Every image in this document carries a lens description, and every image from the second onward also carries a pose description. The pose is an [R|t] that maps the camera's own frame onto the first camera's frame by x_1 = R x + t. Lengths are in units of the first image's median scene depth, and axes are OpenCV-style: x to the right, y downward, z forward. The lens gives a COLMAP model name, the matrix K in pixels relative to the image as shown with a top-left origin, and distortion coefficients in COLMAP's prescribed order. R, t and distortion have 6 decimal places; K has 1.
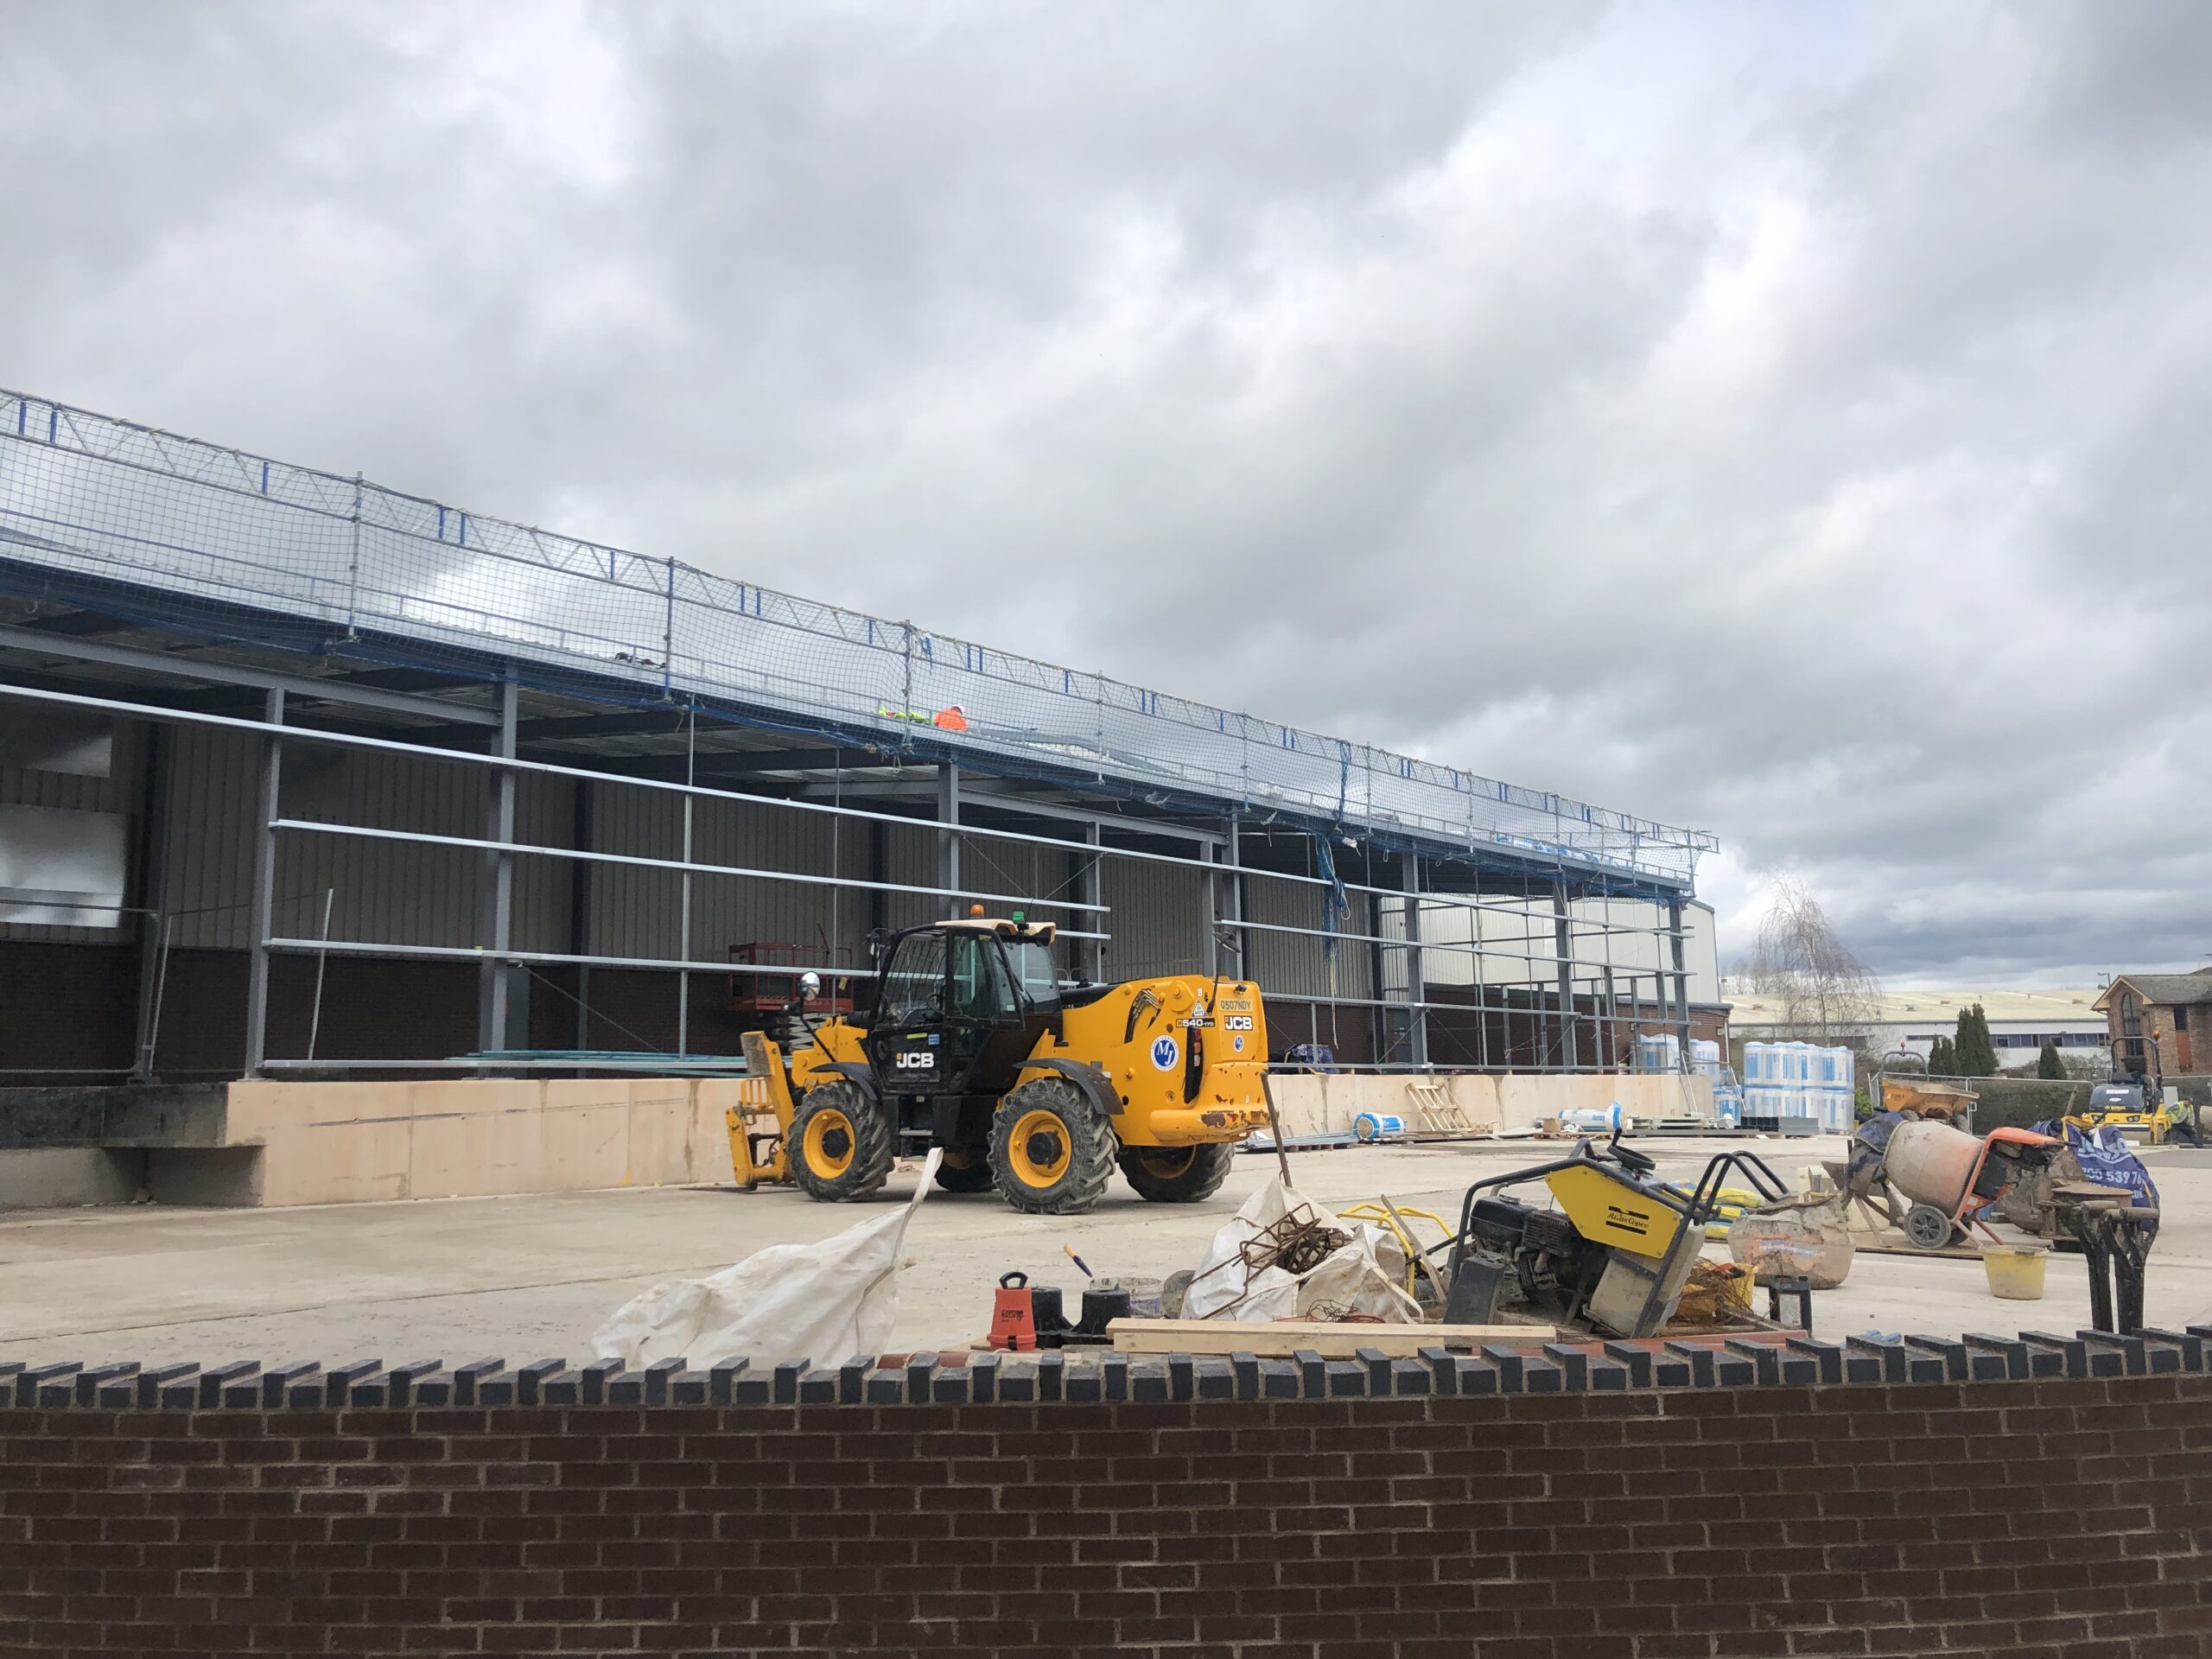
lens RADIAL K [[1812.2, 0, 1092.6], [0, 1812.2, 810.1], [0, 0, 1]] dist [0.036406, -0.032878]
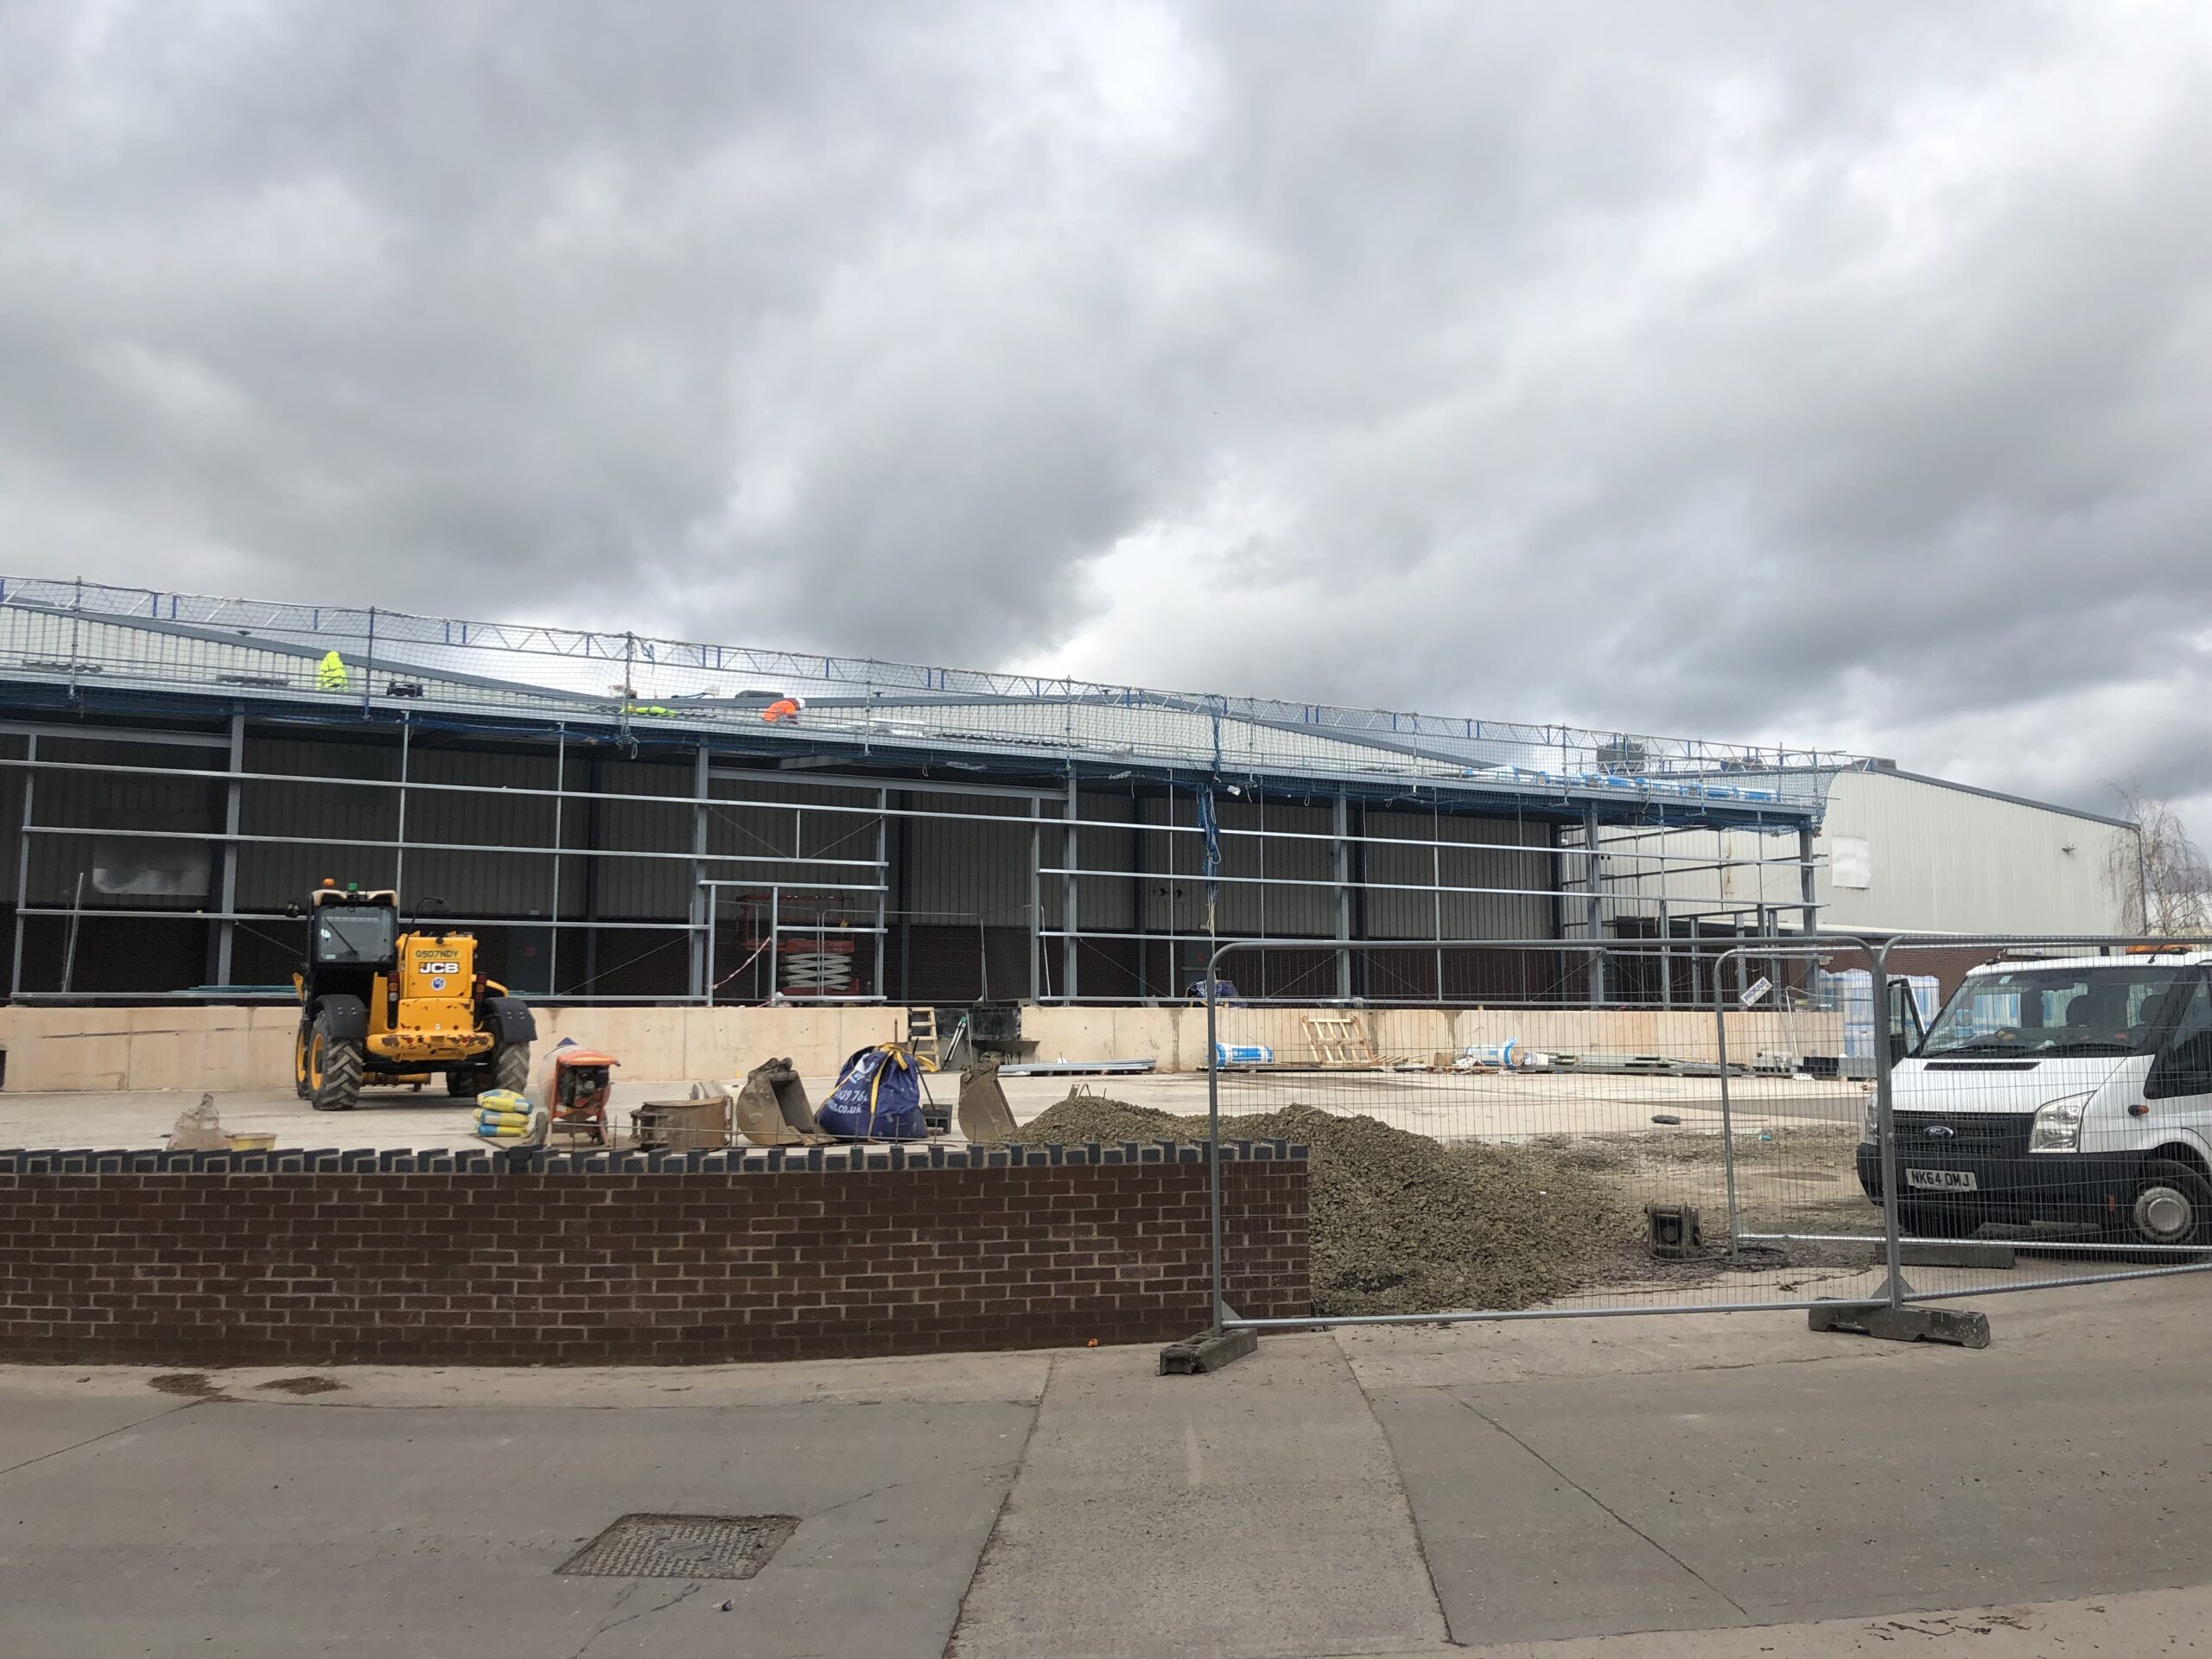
lens RADIAL K [[1812.2, 0, 1110.1], [0, 1812.2, 838.0], [0, 0, 1]] dist [0.036406, -0.032878]
pose [[0.920577, -0.027263, -0.389607, 0.791125], [0.048574, 0.997808, 0.044950, -0.008235], [0.387528, -0.060305, 0.919884, 0.000621]]
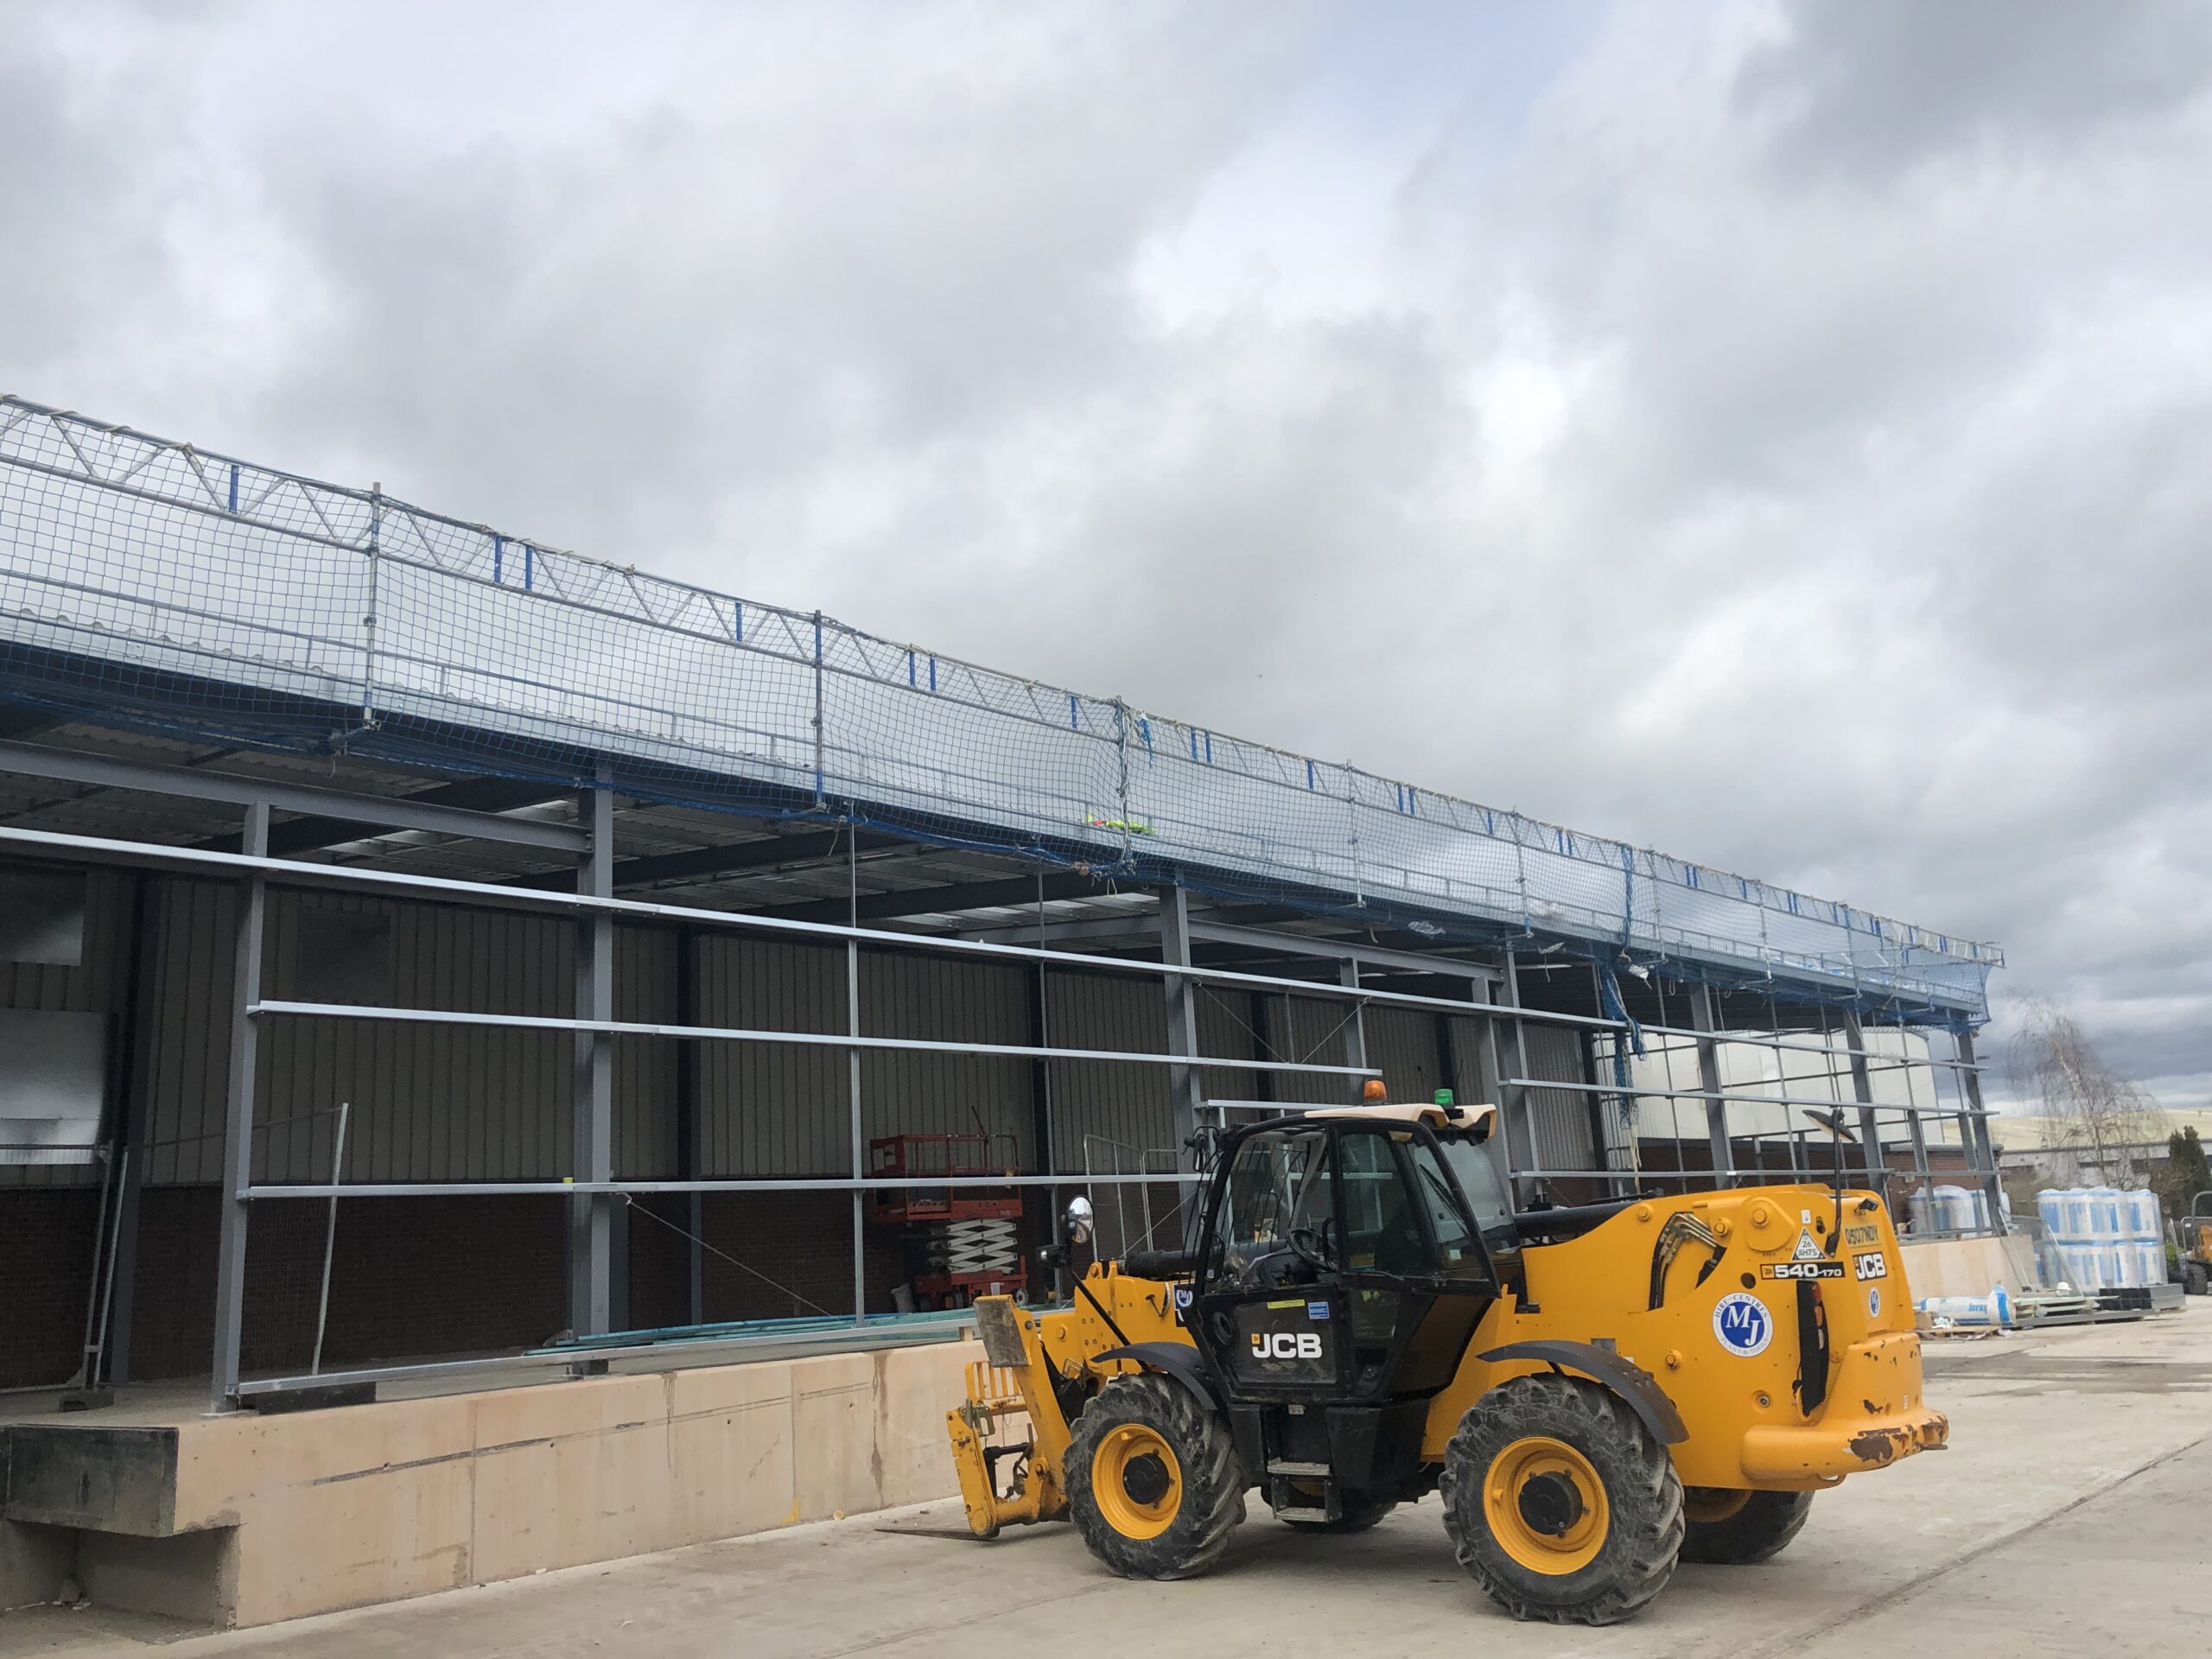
lens RADIAL K [[1812.2, 0, 1107.6], [0, 1812.2, 826.1], [0, 0, 1]] dist [0.036406, -0.032878]
pose [[0.998189, -0.053178, -0.028111, -0.106375], [0.050817, 0.995586, -0.078901, 0.008470], [0.032182, 0.077330, 0.996486, 0.308507]]
